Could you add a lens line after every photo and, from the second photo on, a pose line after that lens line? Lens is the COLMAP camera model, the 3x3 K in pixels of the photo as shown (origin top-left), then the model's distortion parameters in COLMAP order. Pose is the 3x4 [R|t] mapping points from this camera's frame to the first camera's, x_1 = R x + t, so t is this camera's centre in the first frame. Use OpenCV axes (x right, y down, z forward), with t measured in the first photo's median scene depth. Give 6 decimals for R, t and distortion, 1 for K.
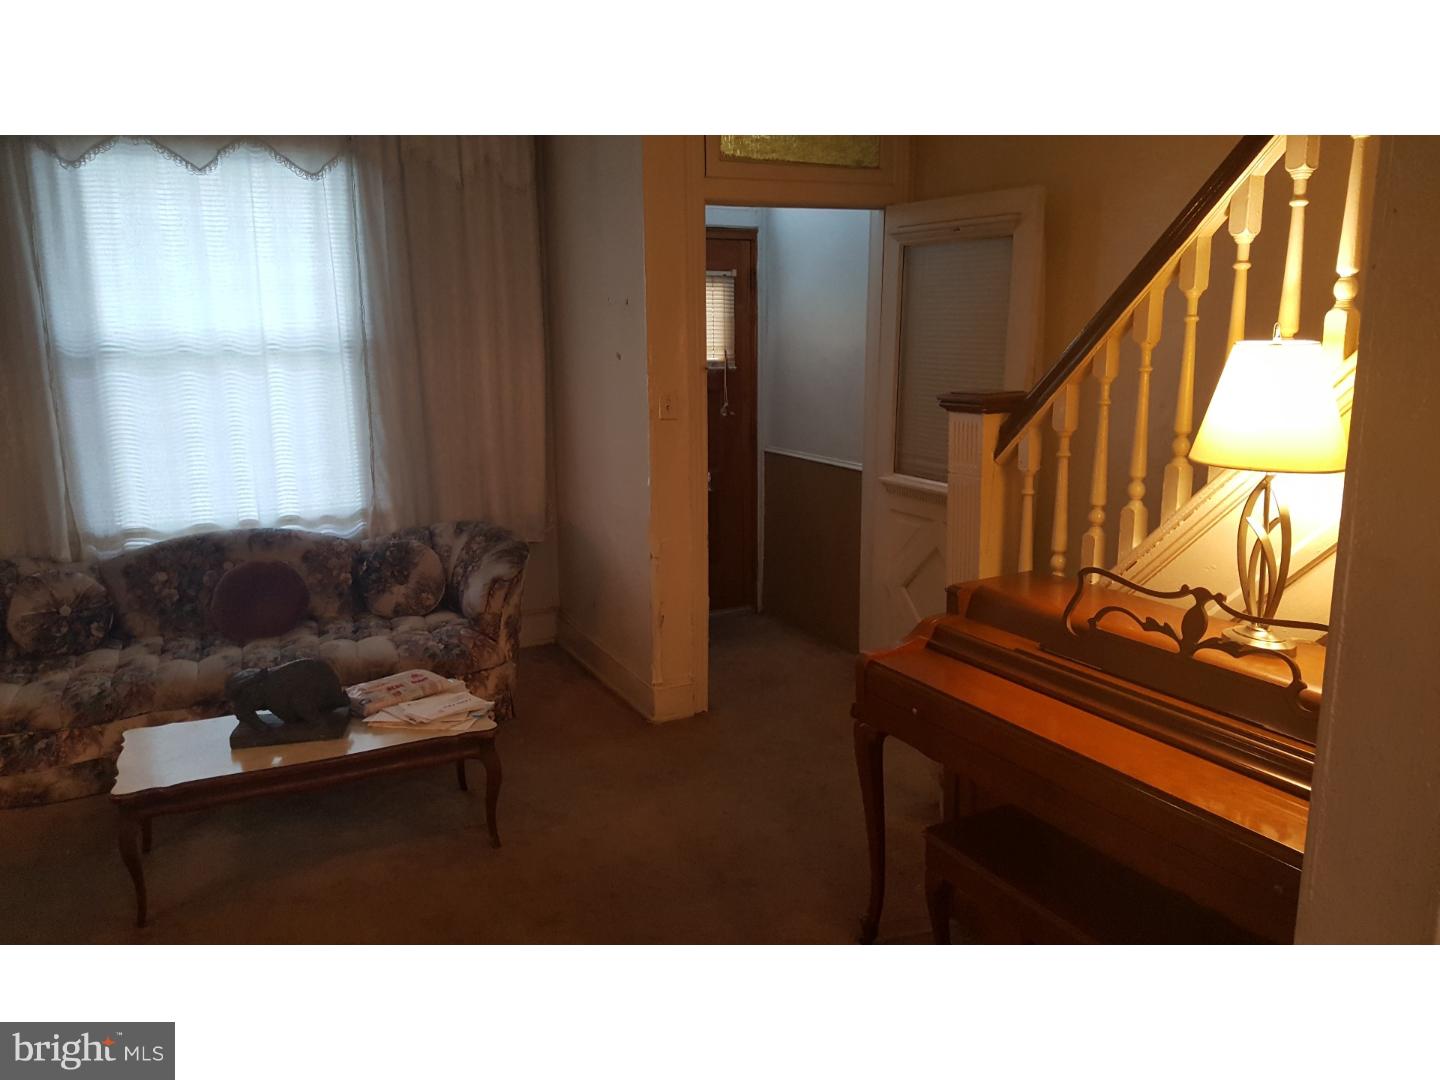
lens RADIAL K [[1072.2, 0, 704.3], [0, 1072.2, 546.5], [0, 0, 1]] dist [0.171073, -0.279044]
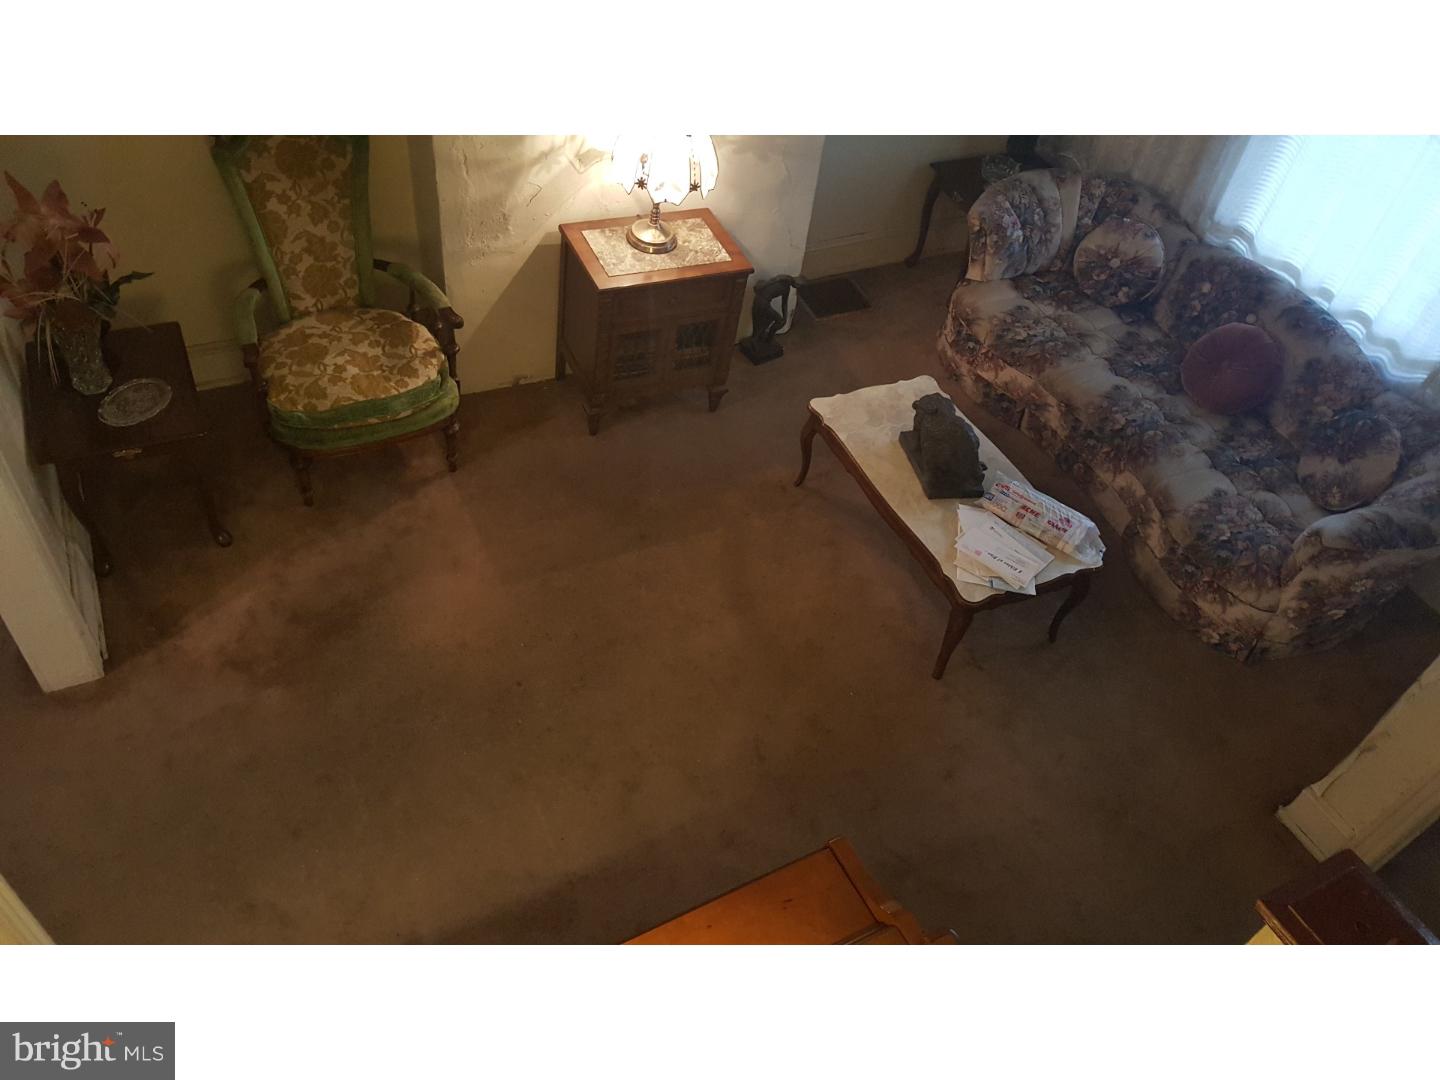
lens RADIAL K [[1072.2, 0, 704.3], [0, 1072.2, 546.5], [0, 0, 1]] dist [0.171073, -0.279044]
pose [[-0.006262, 0.729342, -0.684120, 0.354678], [-0.303126, 0.650560, 0.696338, -0.380379], [0.952930, 0.211735, 0.217009, 0.430363]]
